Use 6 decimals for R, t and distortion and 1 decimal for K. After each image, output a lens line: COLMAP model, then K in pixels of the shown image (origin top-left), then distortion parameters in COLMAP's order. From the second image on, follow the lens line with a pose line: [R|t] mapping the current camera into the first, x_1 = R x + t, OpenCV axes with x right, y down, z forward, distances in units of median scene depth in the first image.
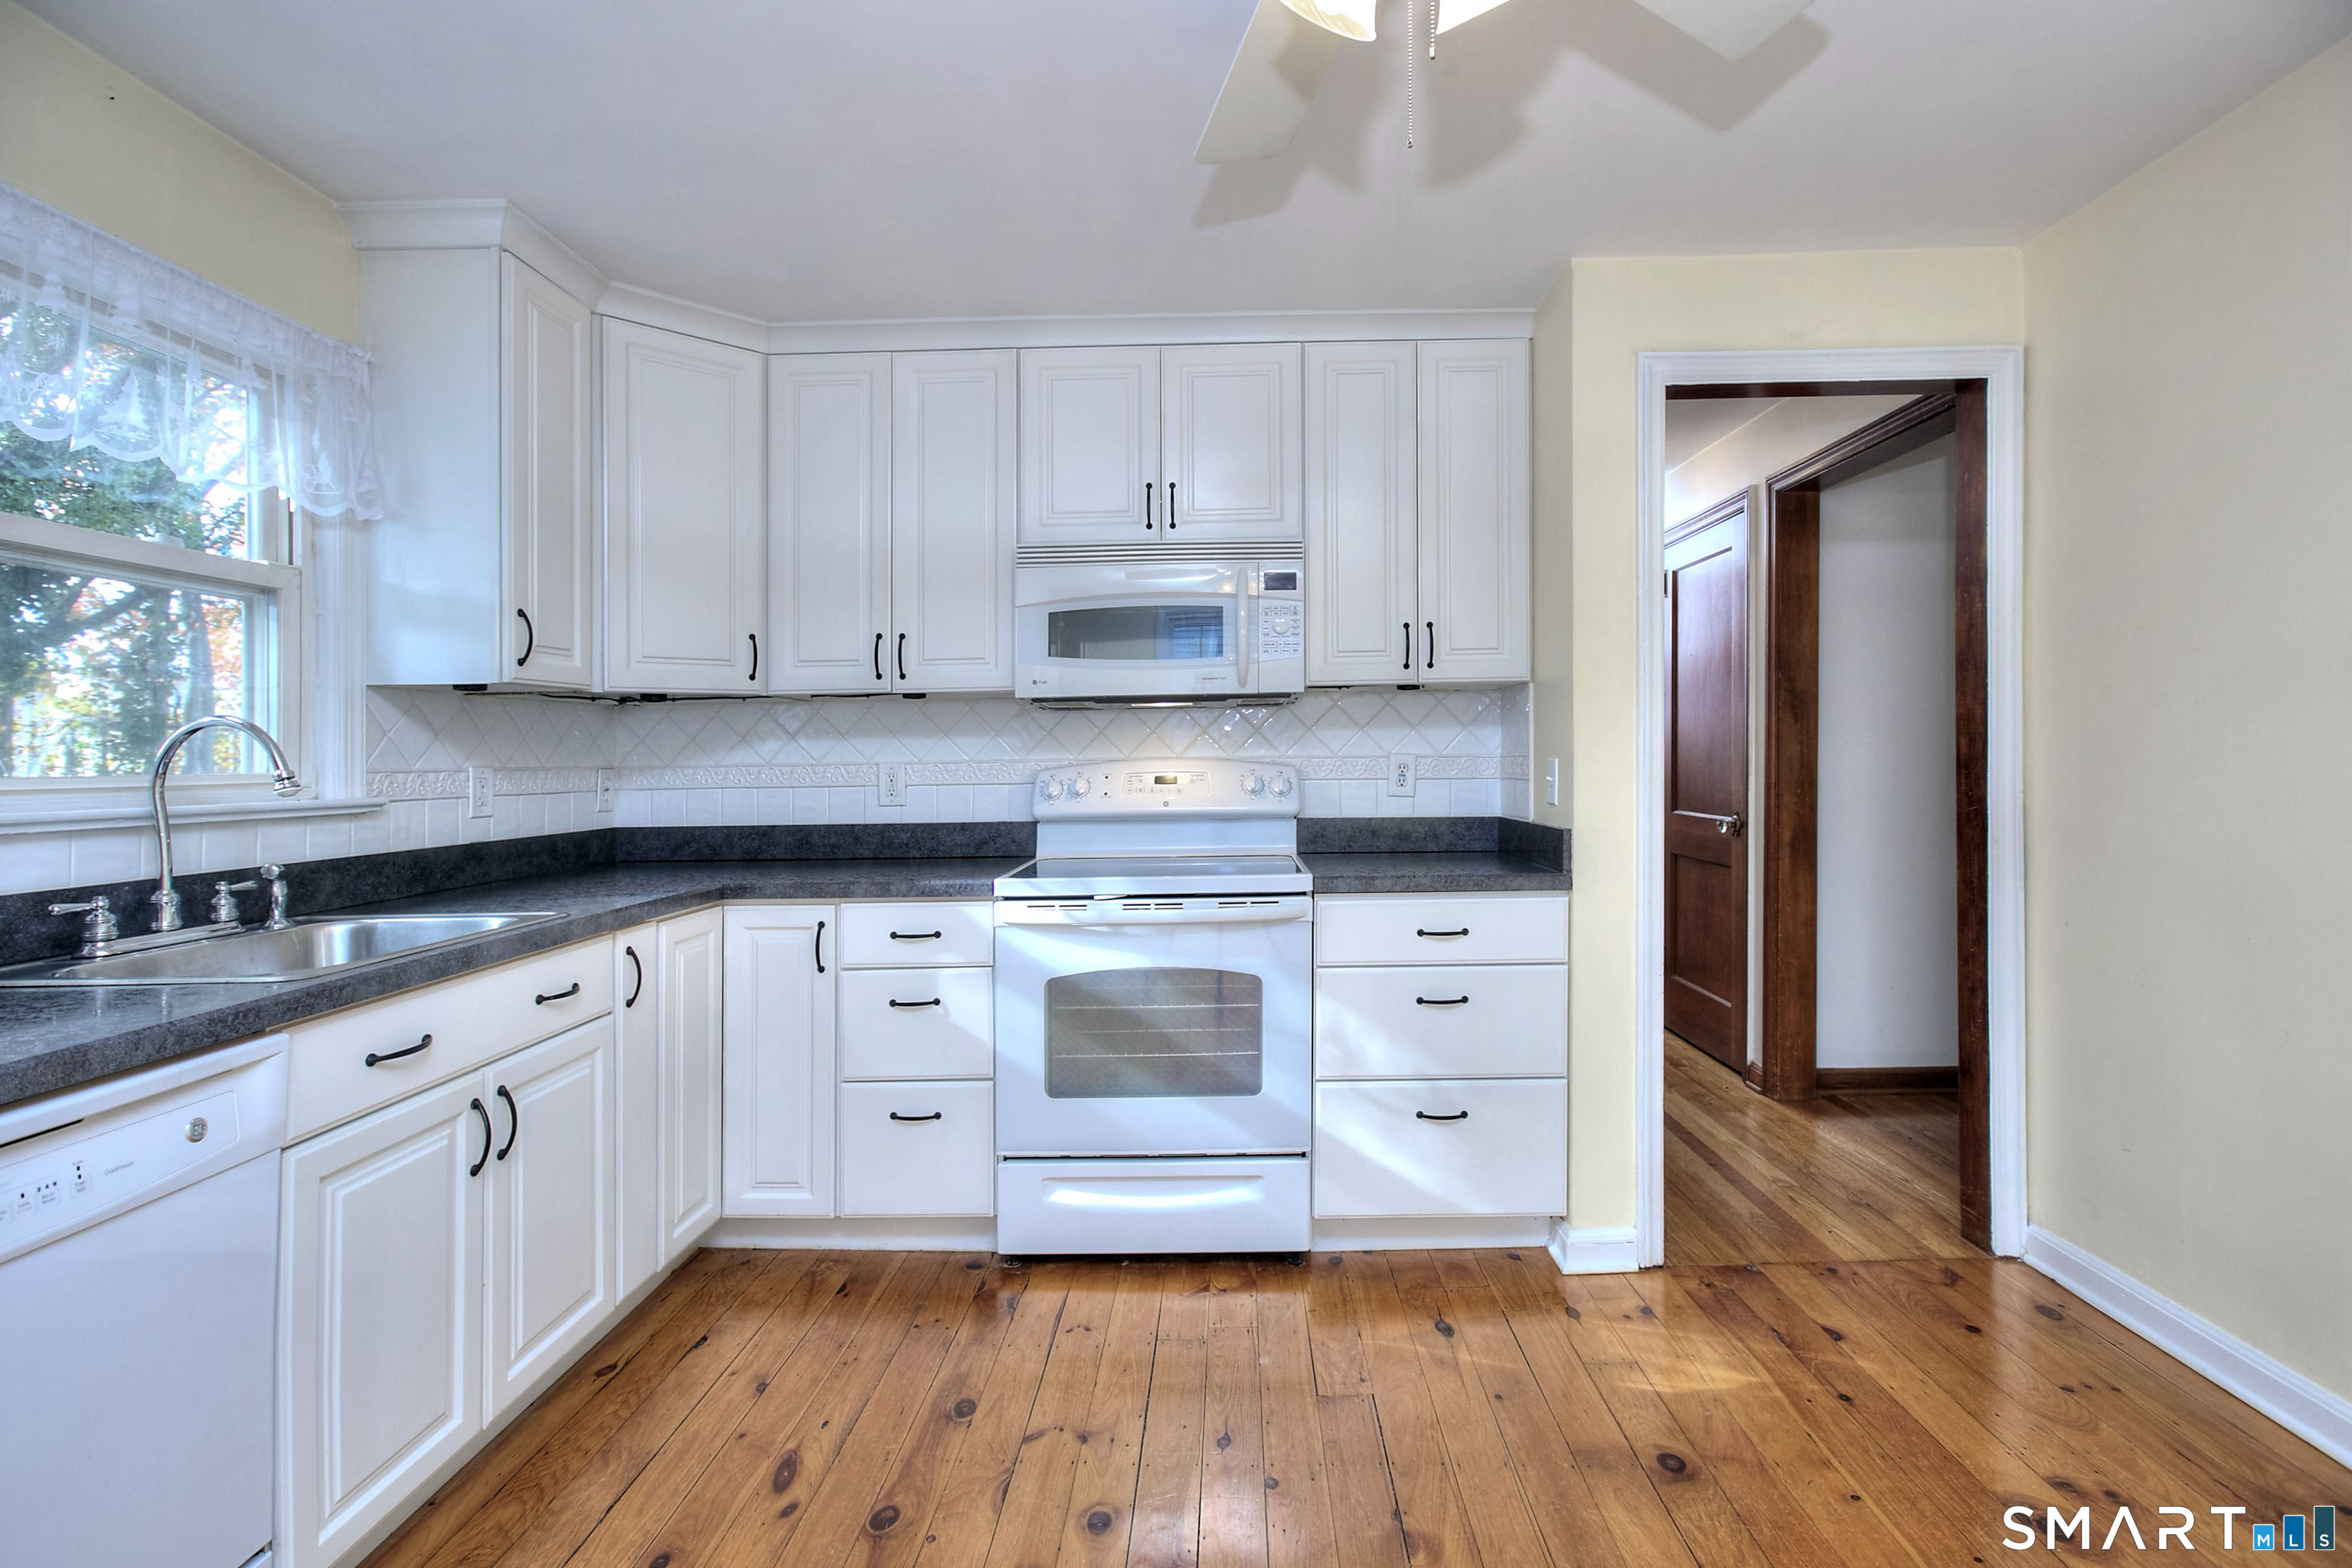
lens RADIAL K [[1113.7, 0, 1171.7], [0, 1113.7, 733.1], [0, 0, 1]] dist [-0.033230, 0.021510]
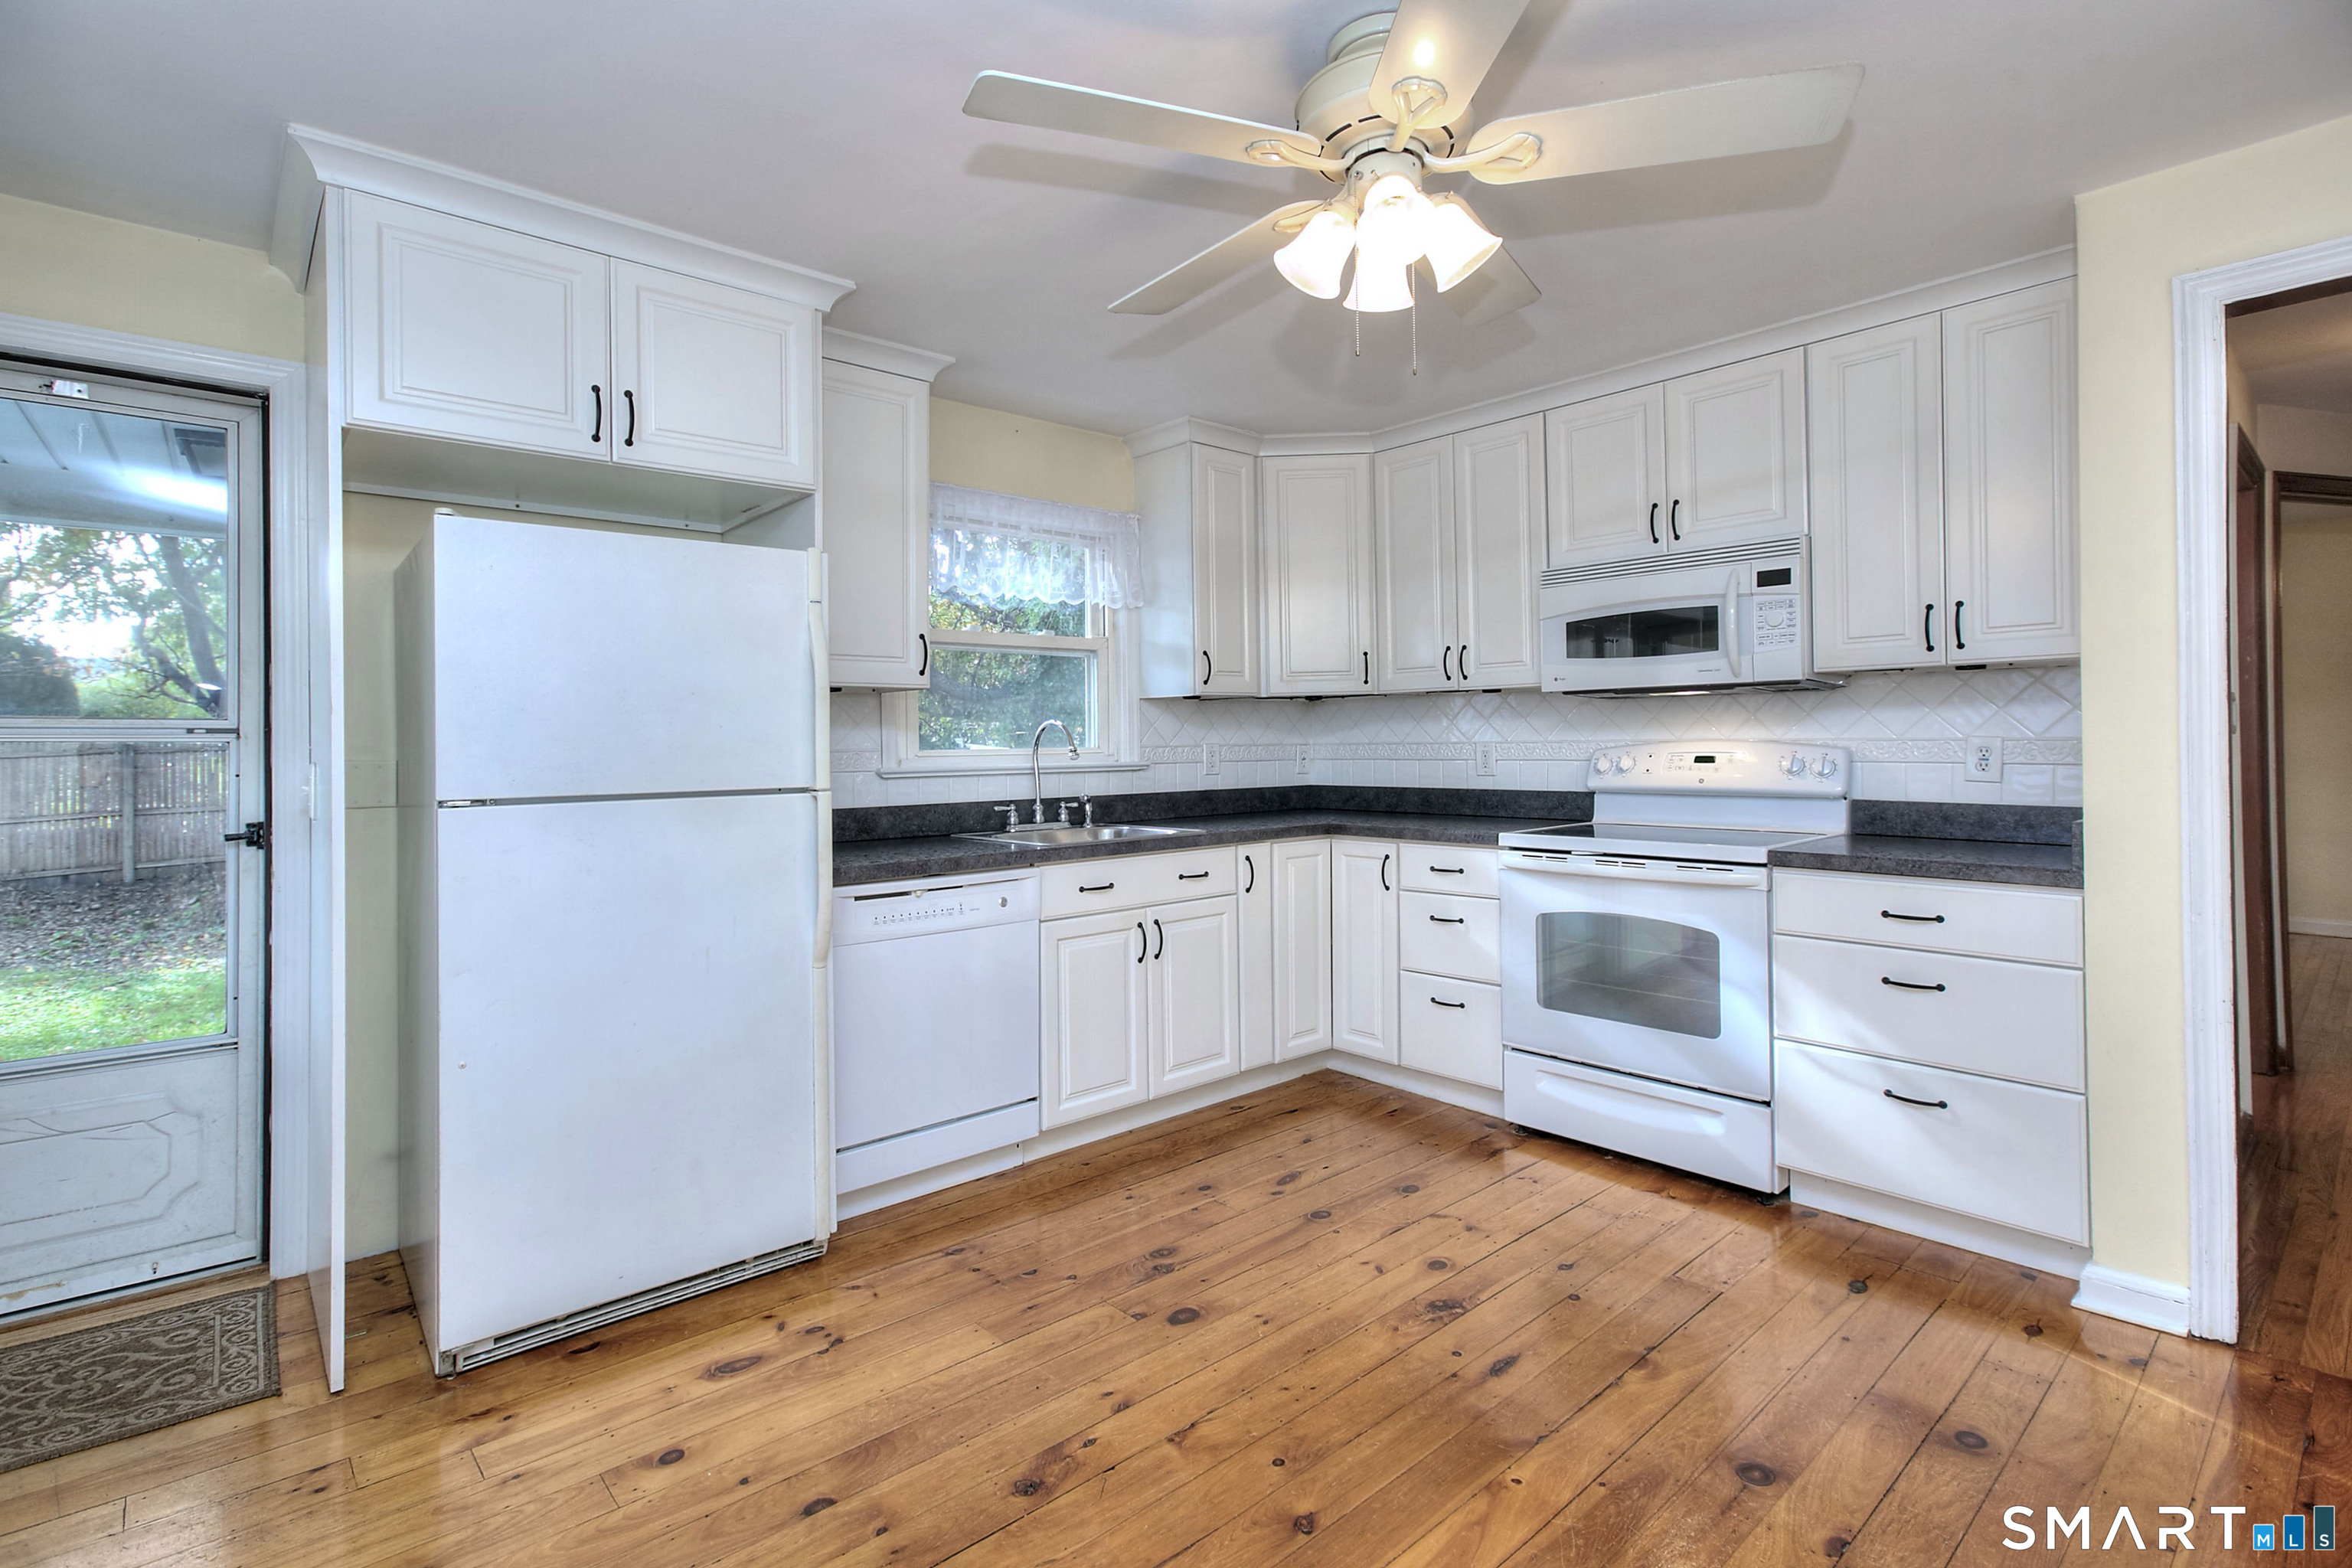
lens RADIAL K [[1096.2, 0, 1178.5], [0, 1096.2, 710.3], [0, 0, 1]] dist [0.002389, 0.000885]
pose [[0.700438, -0.012740, -0.713600, 0.498262], [0.017855, 0.999841, -0.000325, -0.019513], [0.713490, -0.012514, 0.700554, -0.175388]]
